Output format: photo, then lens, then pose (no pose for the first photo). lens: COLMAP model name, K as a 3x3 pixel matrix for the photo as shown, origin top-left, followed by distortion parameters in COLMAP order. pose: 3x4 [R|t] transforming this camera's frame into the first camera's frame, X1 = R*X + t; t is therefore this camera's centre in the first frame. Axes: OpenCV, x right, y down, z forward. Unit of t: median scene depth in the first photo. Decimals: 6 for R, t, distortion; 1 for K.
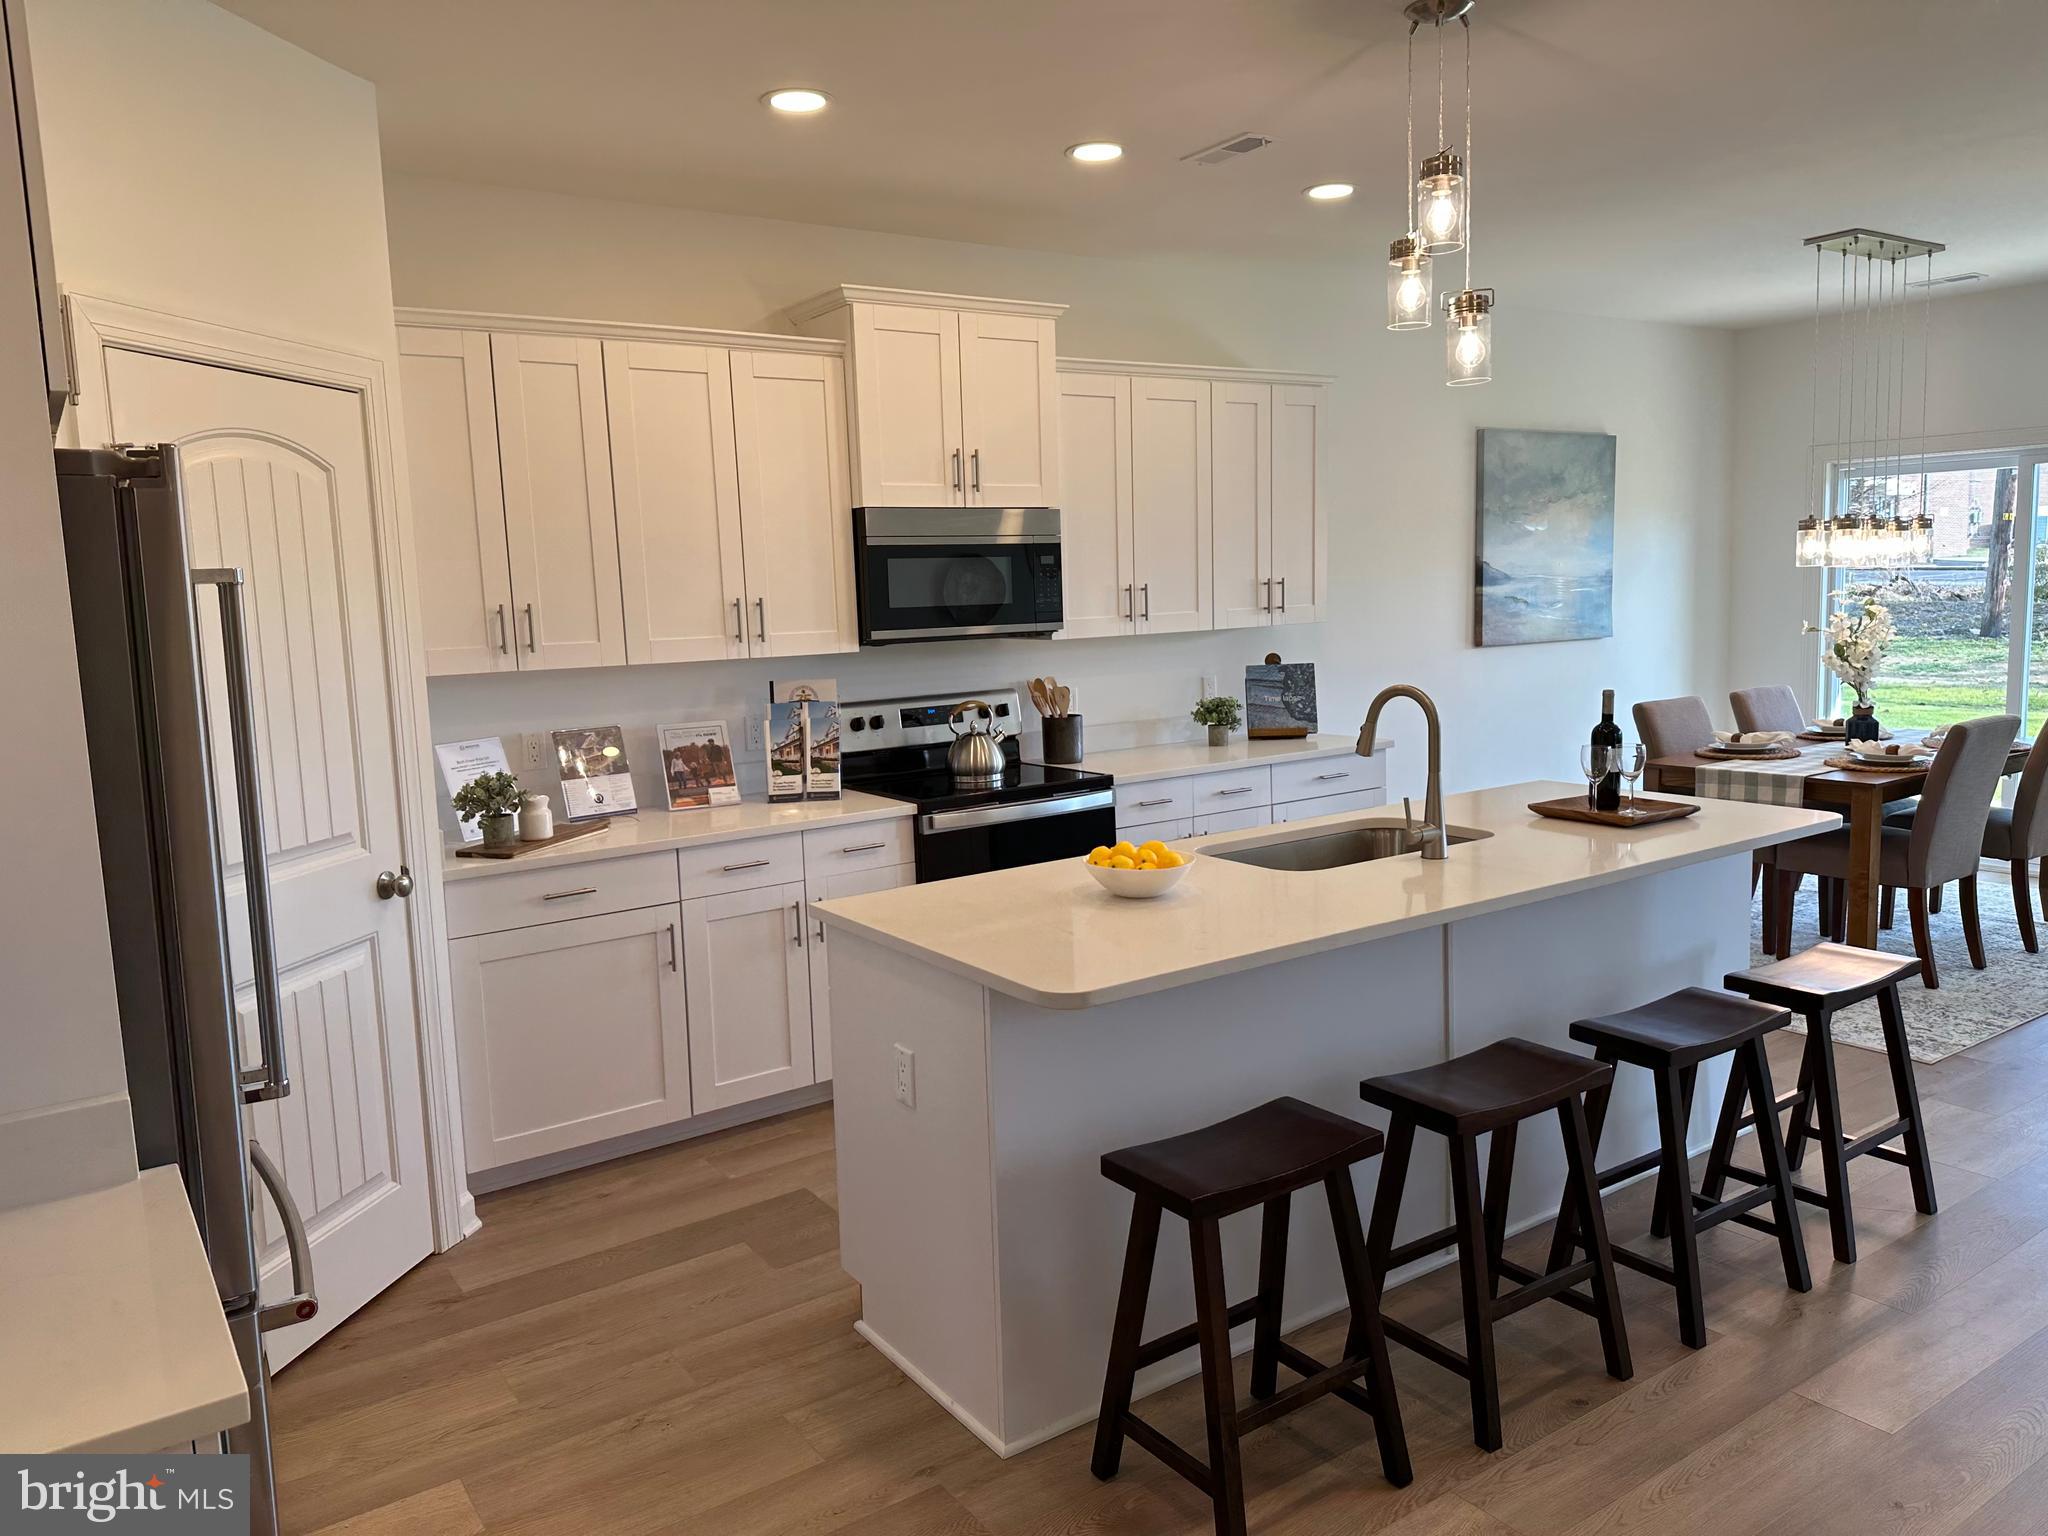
lens RADIAL K [[1431.6, 0, 1015.5], [0, 1431.6, 758.3], [0, 0, 1]] dist [0.061624, -0.085085]
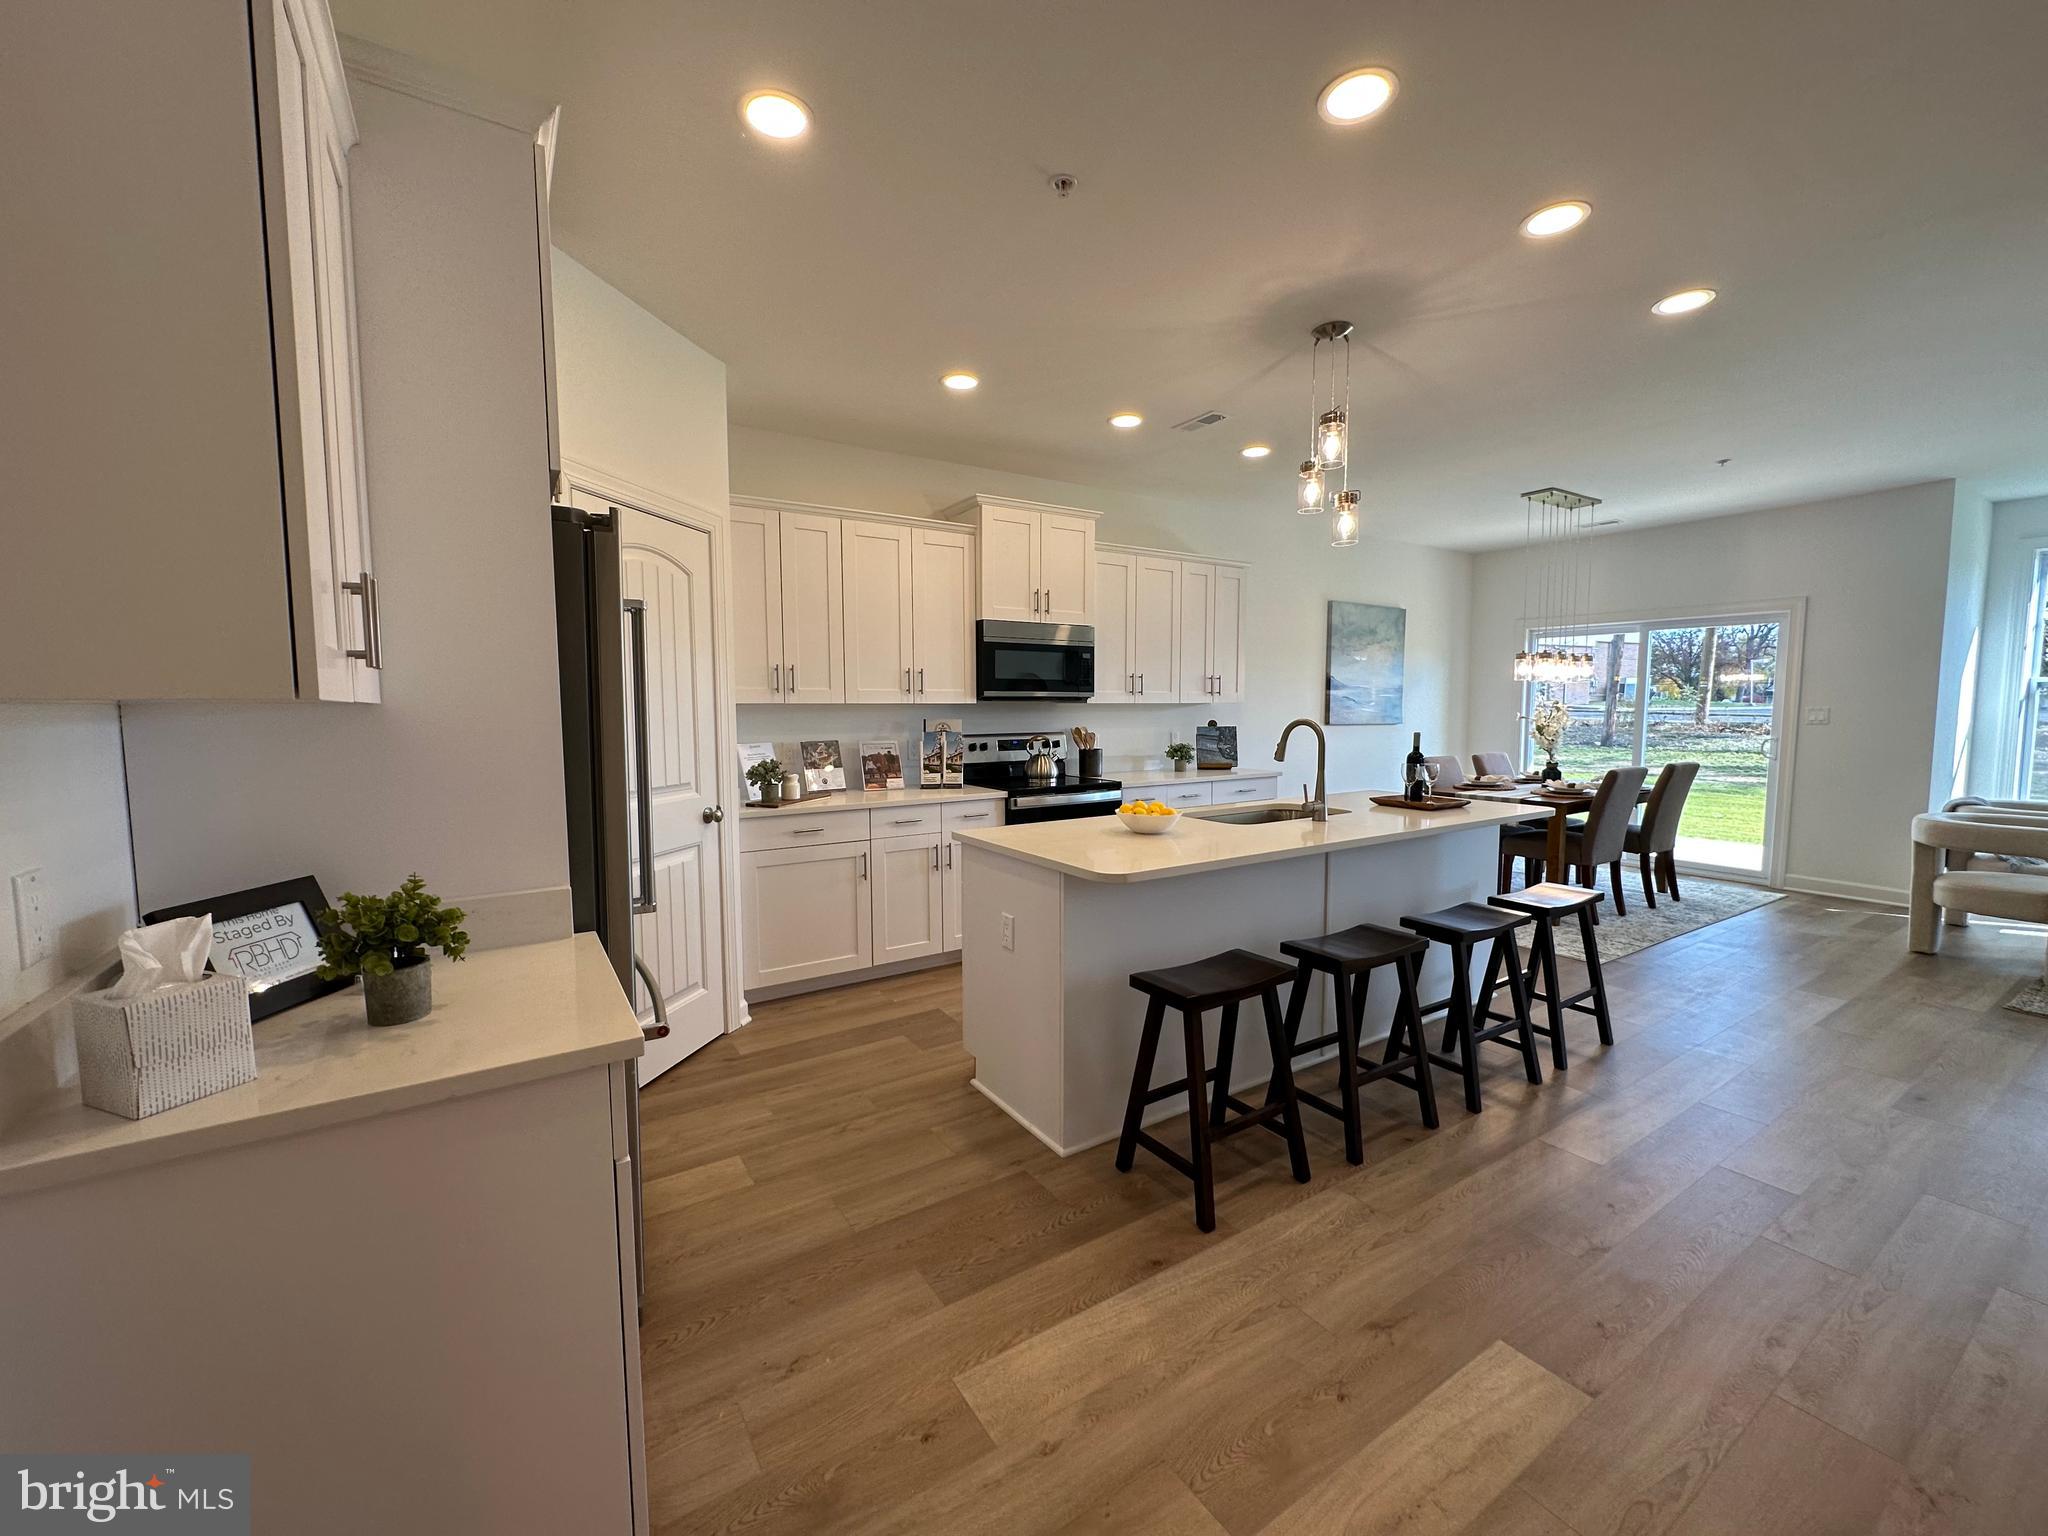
lens RADIAL K [[814.0, 0, 1024.0], [0, 814.0, 768.0], [0, 0, 1]] dist [-0.010238, -0.000153]
pose [[0.999122, 0.033723, -0.024848, -0.027194], [-0.034801, 0.998412, -0.044294, 0.048207], [0.023315, 0.045119, 0.998709, 0.025982]]
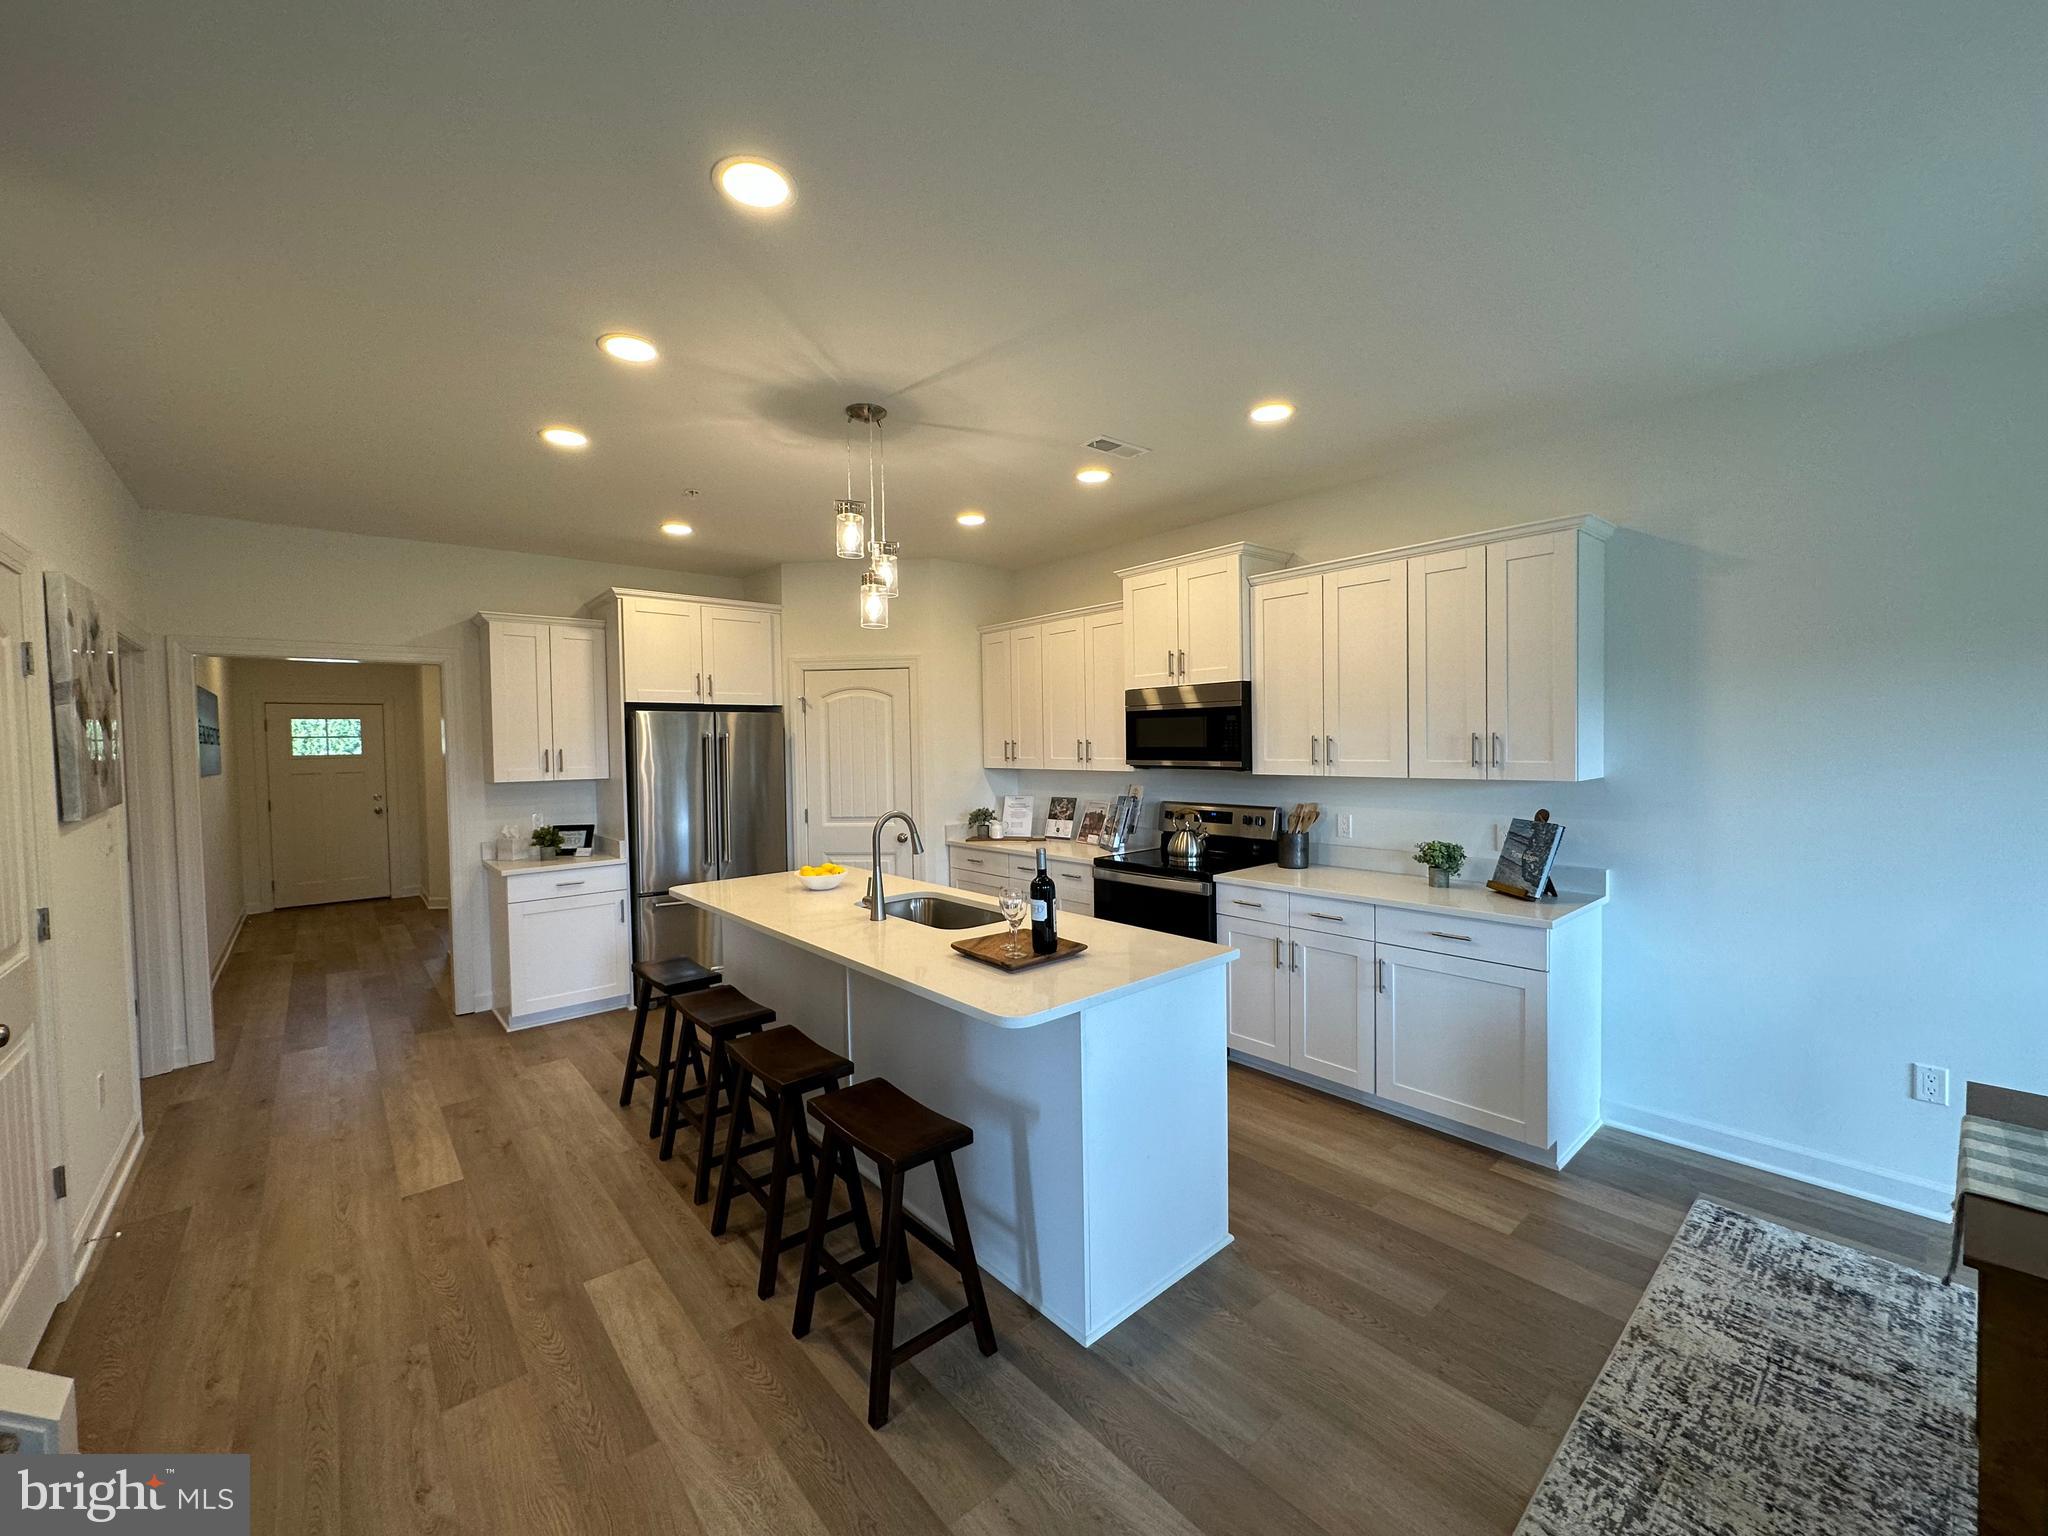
lens RADIAL K [[819.5, 0, 1023.4], [0, 819.5, 765.3], [0, 0, 1]] dist [-0.000348, 0.000049]
pose [[0.115626, 0.062246, -0.991341, 0.936960], [-0.109213, 0.992780, 0.049599, -0.126226], [0.987271, 0.102532, 0.121589, 0.800660]]
